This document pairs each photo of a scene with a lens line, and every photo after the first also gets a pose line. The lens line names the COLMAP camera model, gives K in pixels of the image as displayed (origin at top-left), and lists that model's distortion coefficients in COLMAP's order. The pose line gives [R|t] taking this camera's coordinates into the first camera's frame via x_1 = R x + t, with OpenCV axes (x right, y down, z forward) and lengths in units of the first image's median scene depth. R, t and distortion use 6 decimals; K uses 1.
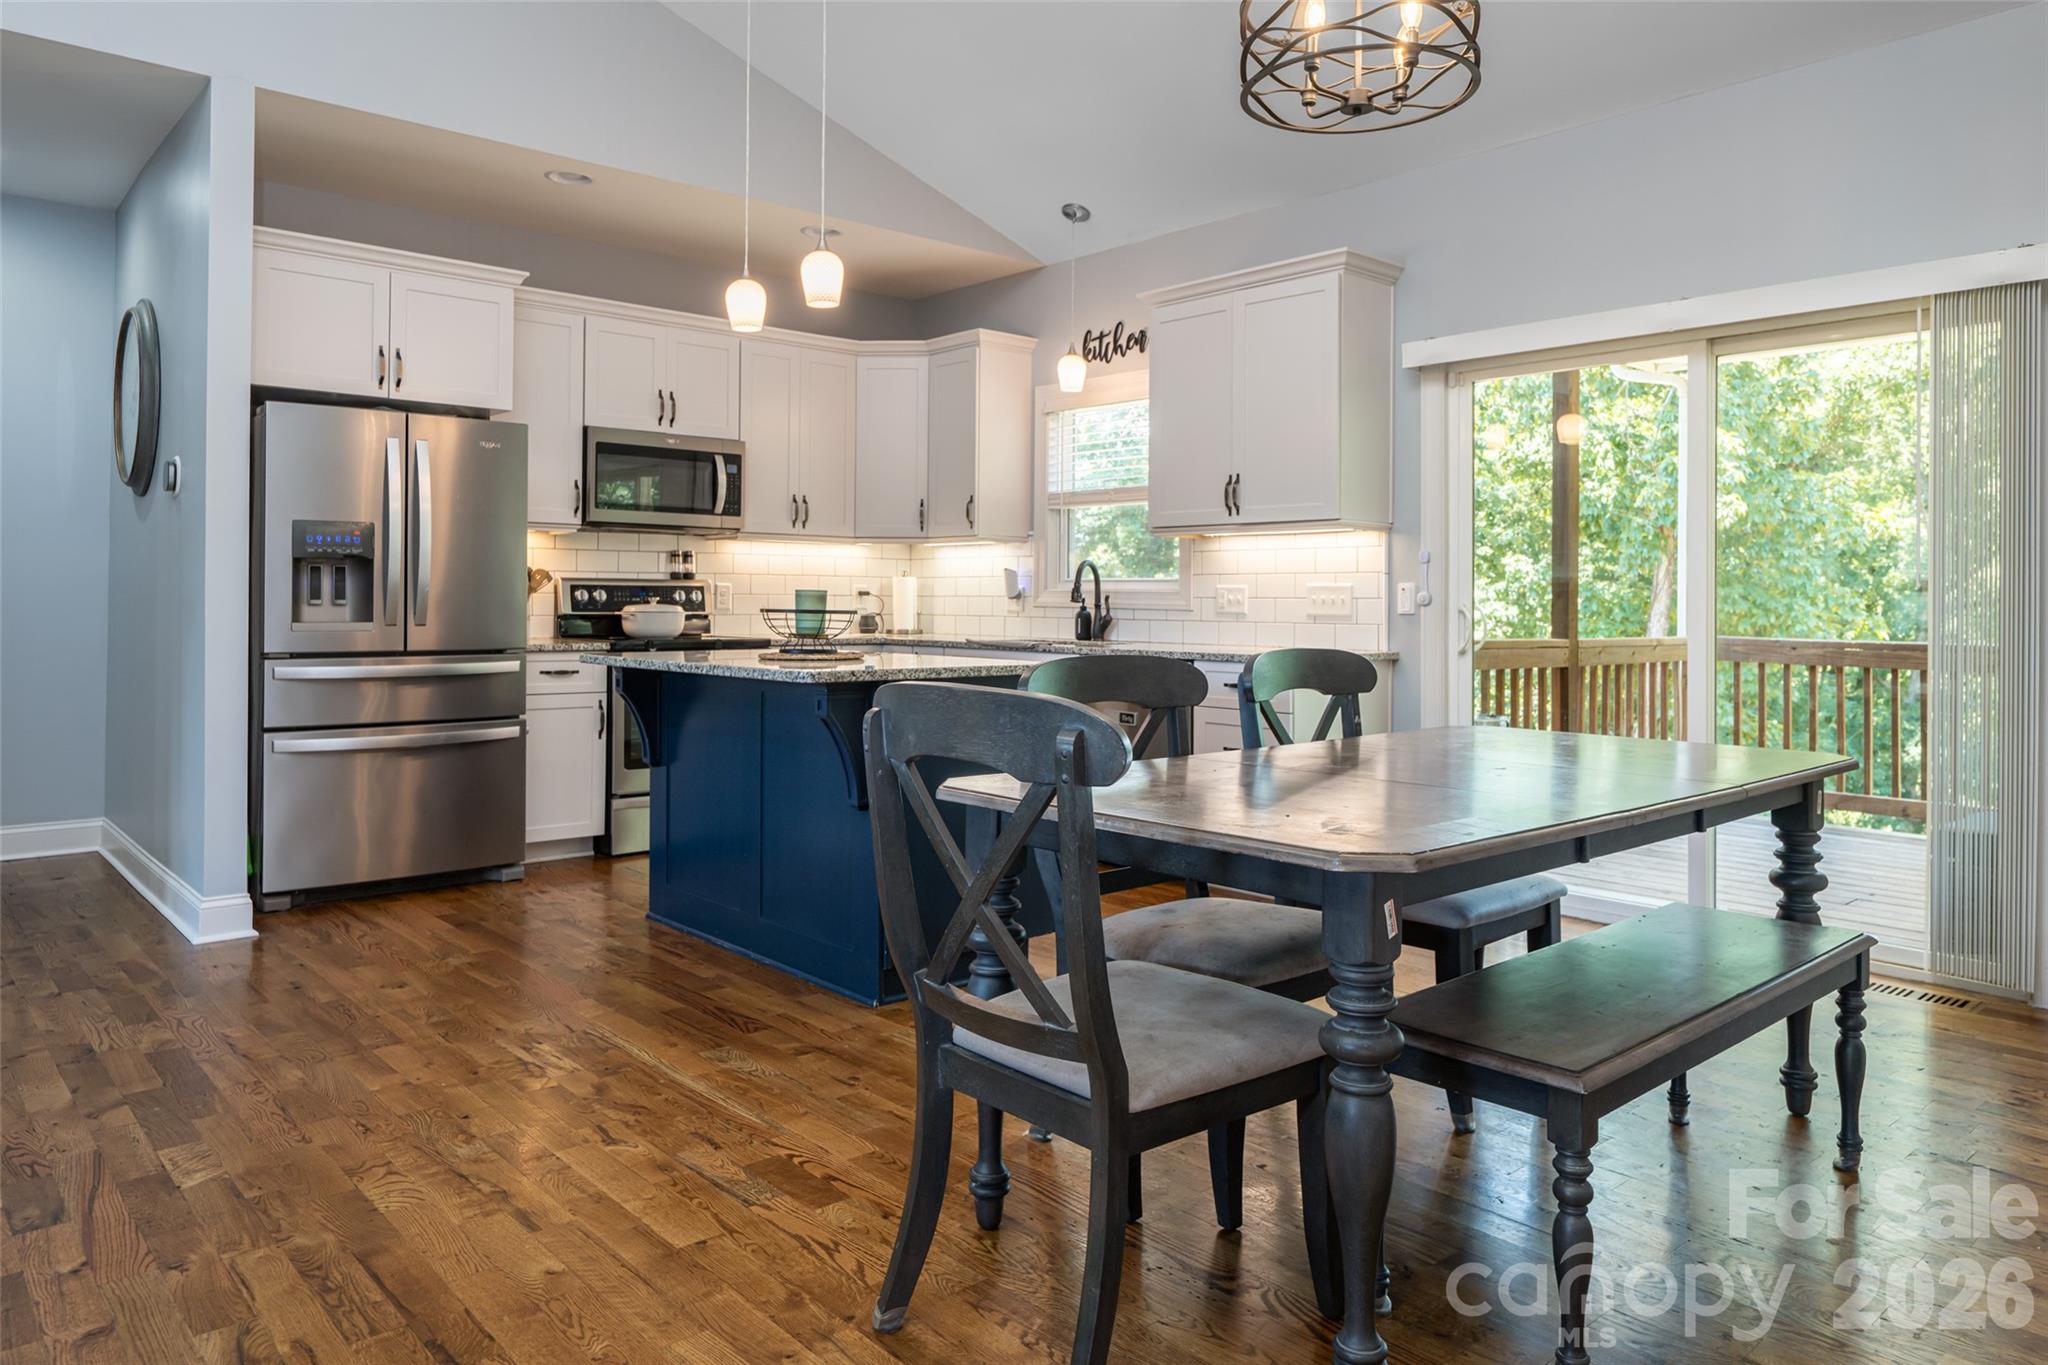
lens RADIAL K [[1365.7, 0, 1025.5], [0, 1365.7, 598.0], [0, 0, 1]] dist [-0.000527, -0.000345]
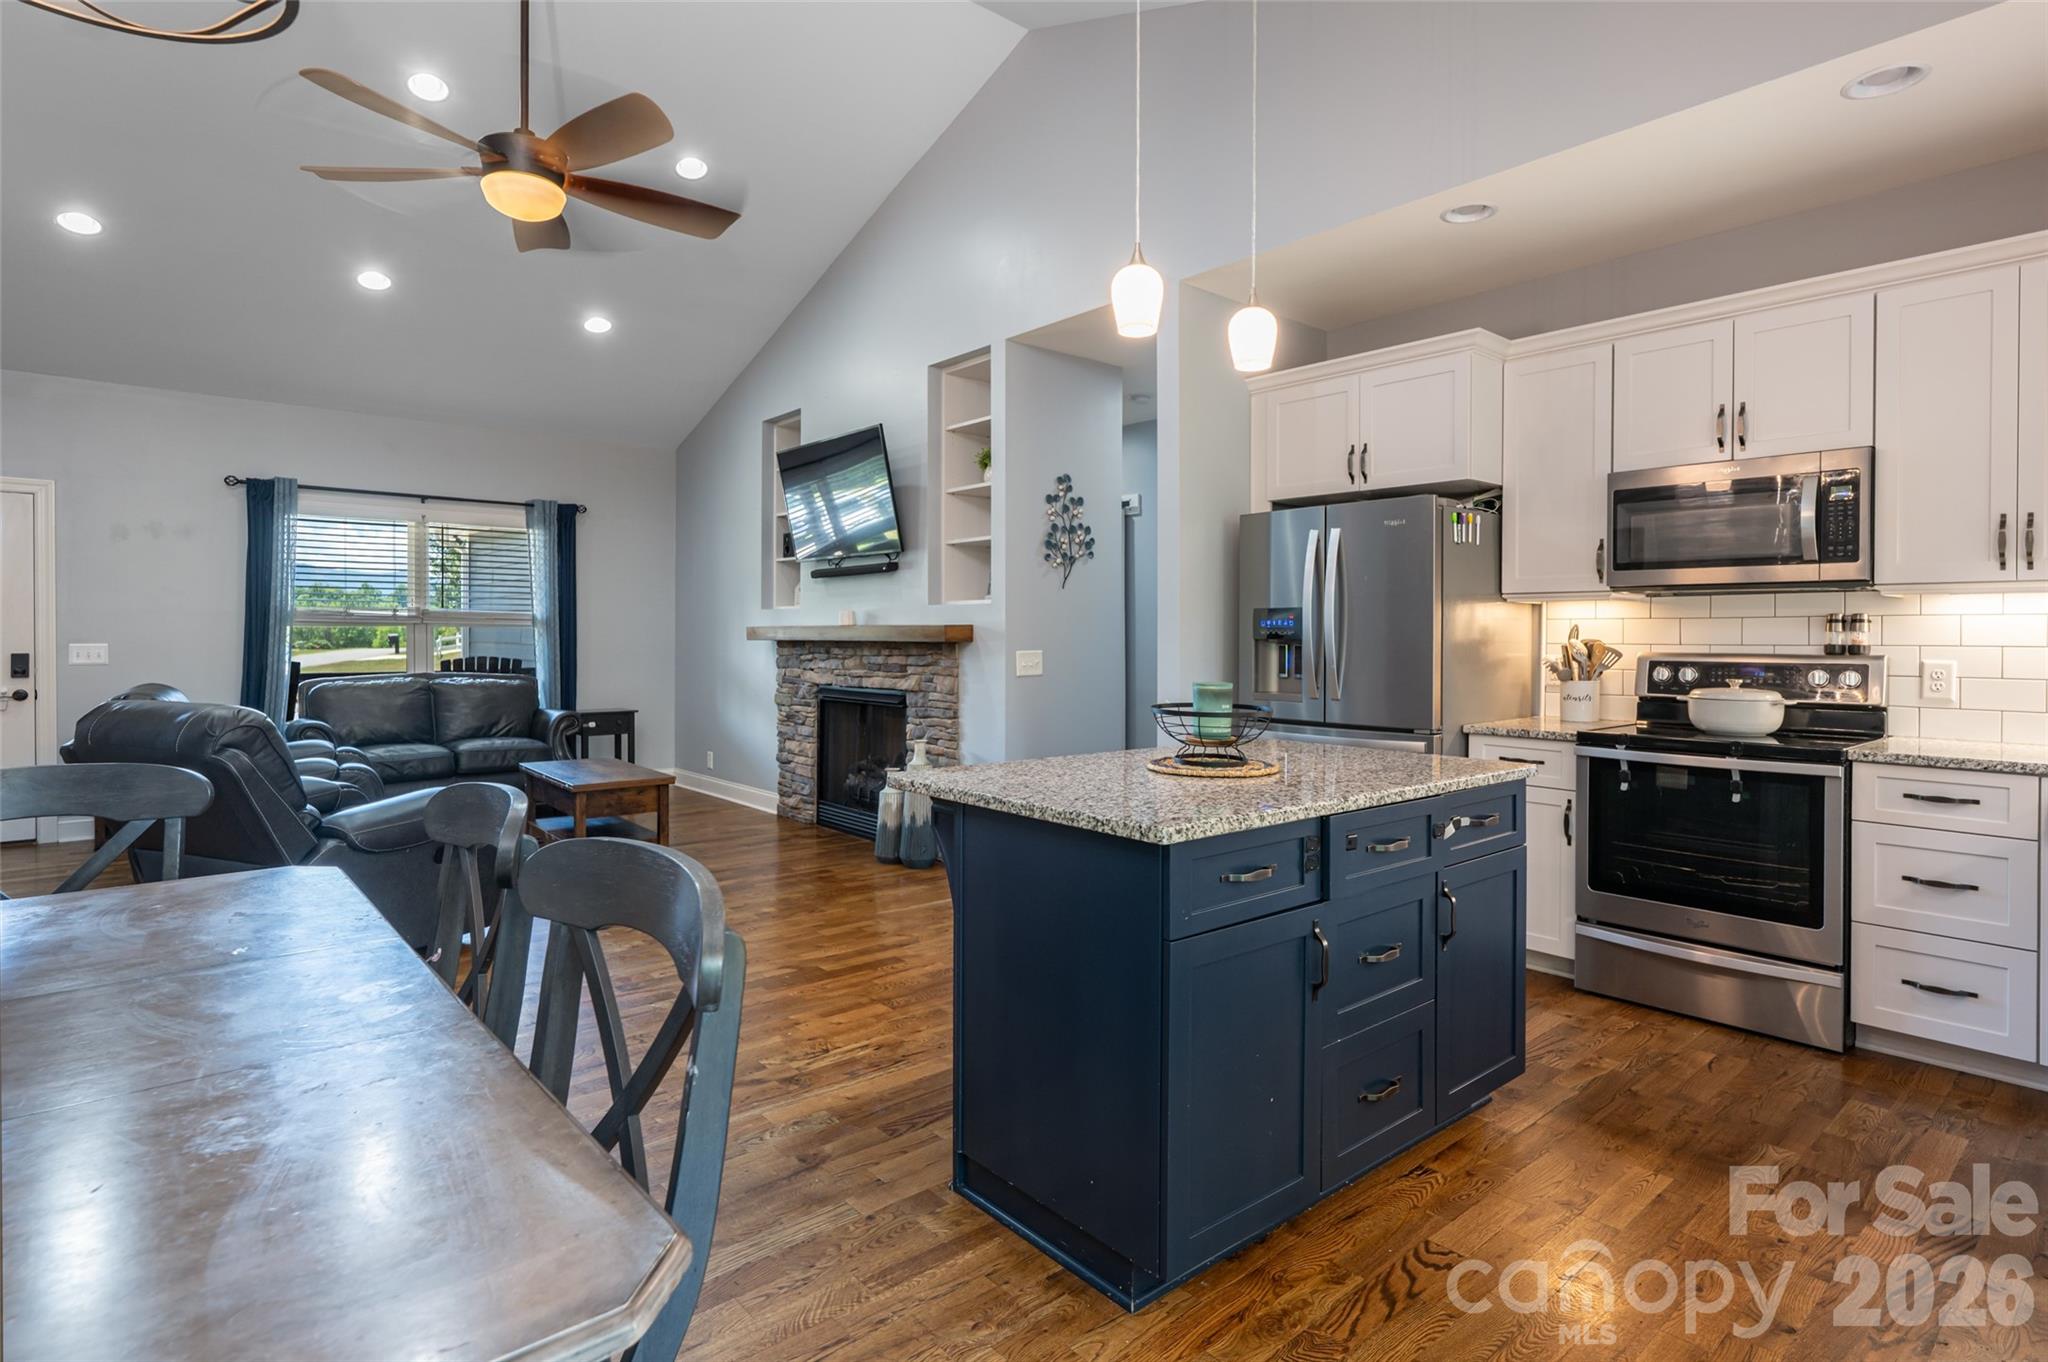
lens RADIAL K [[1039.4, 0, 1041.8], [0, 1039.4, 641.2], [0, 0, 1]] dist [0.001444, -0.000641]
pose [[-0.010228, -0.001133, -0.999947, 0.325967], [-0.001464, 0.999998, -0.001119, -0.021555], [0.999947, 0.001452, -0.010230, 0.659063]]
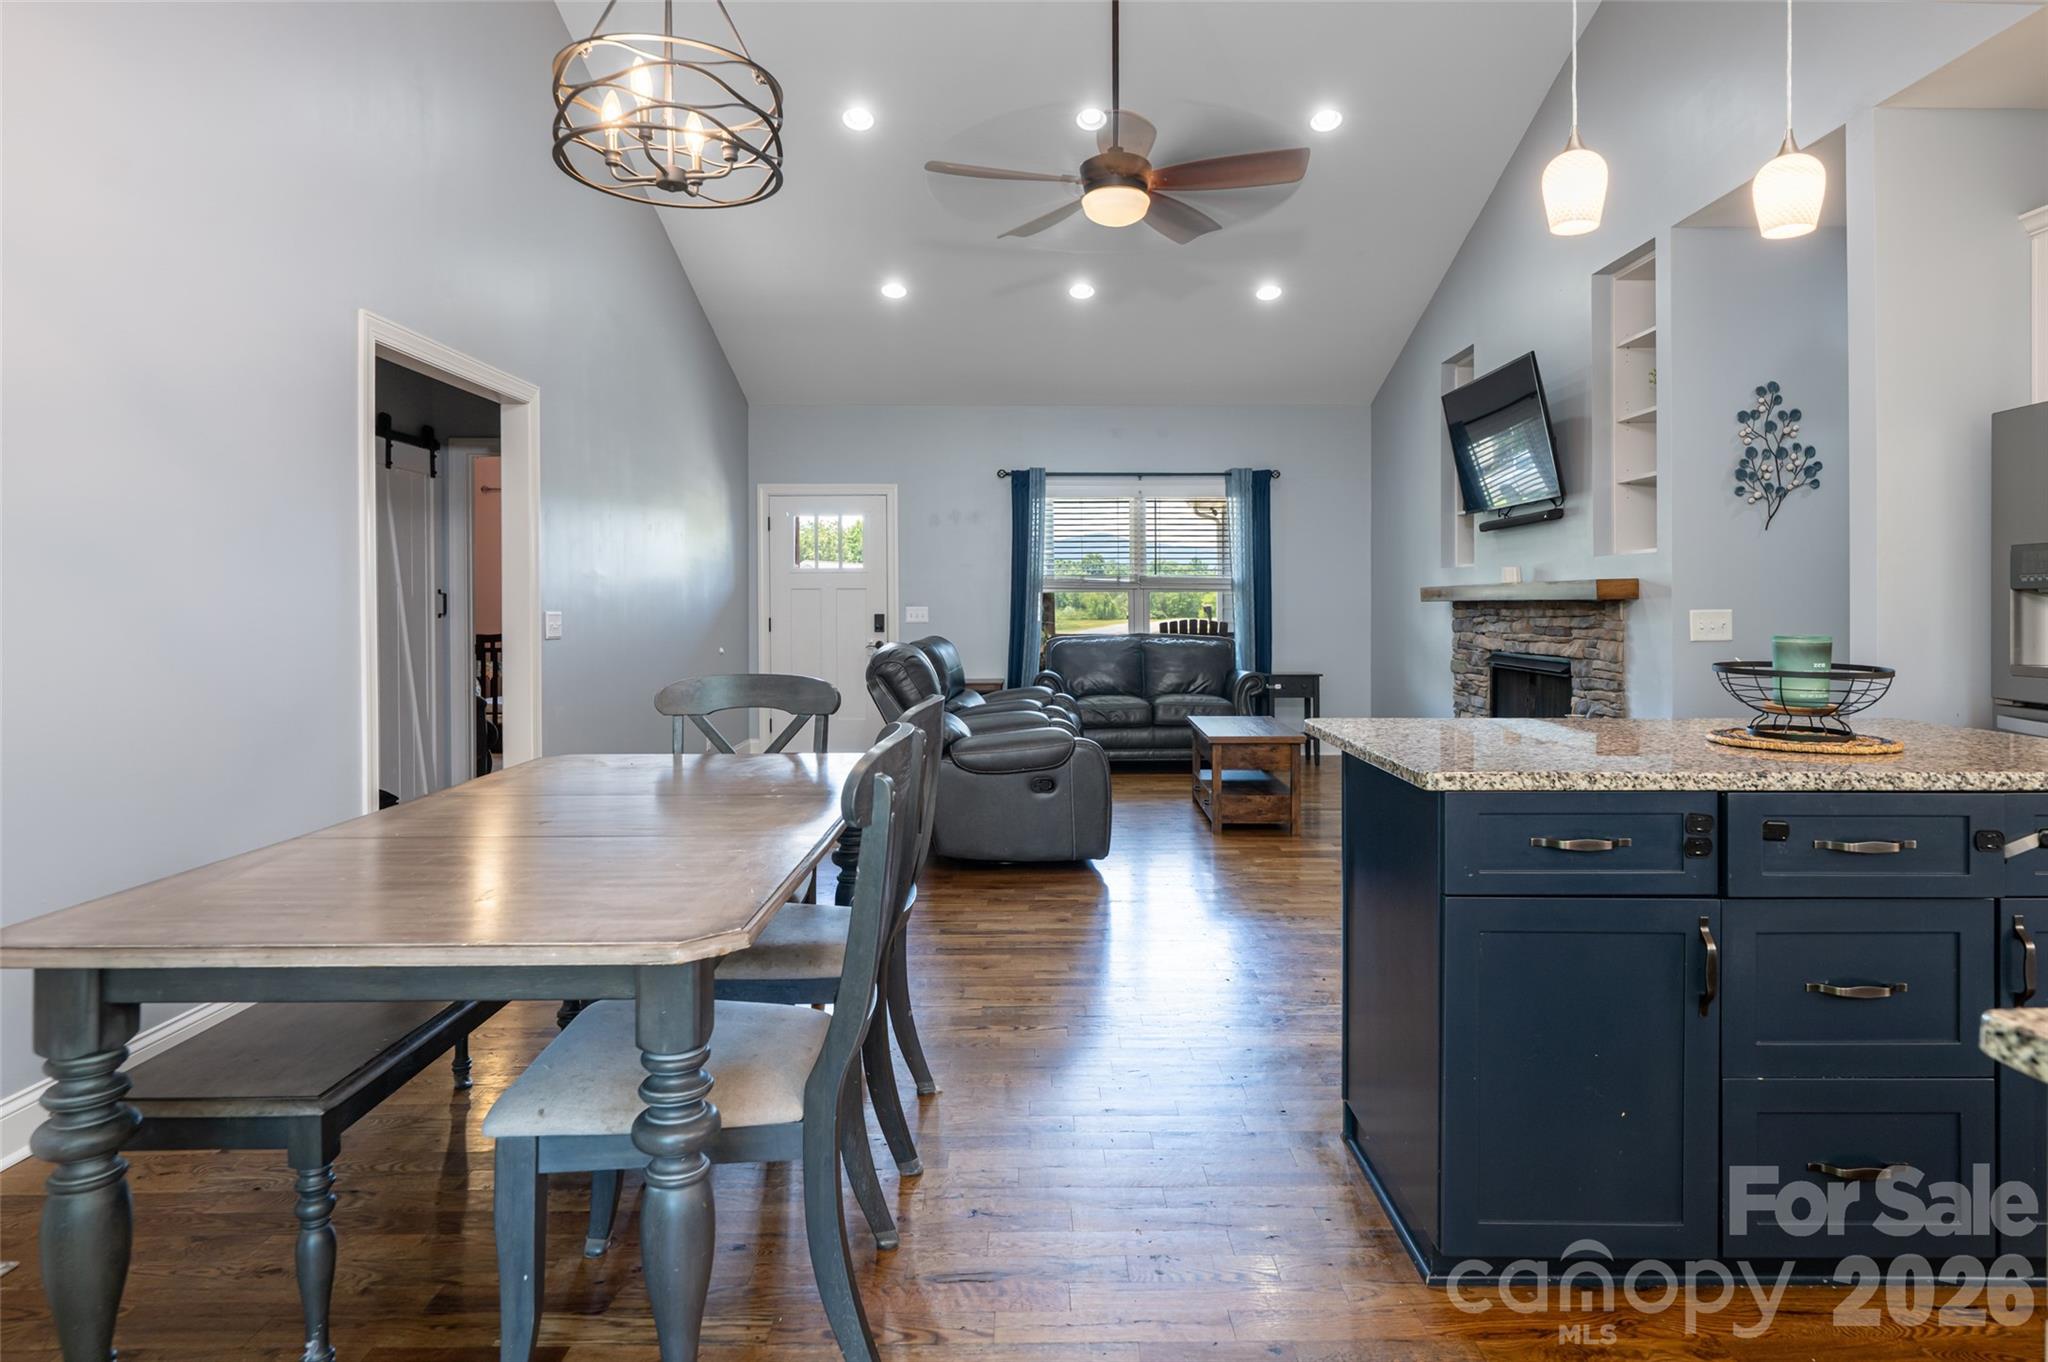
lens RADIAL K [[1166.7, 0, 1043.8], [0, 1166.7, 608.2], [0, 0, 1]] dist [-0.001924, -0.000382]
pose [[-0.656654, -0.003075, -0.754185, 0.336608], [-0.000655, 0.999994, -0.003508, -0.011902], [0.754191, -0.001809, -0.656652, 0.823313]]
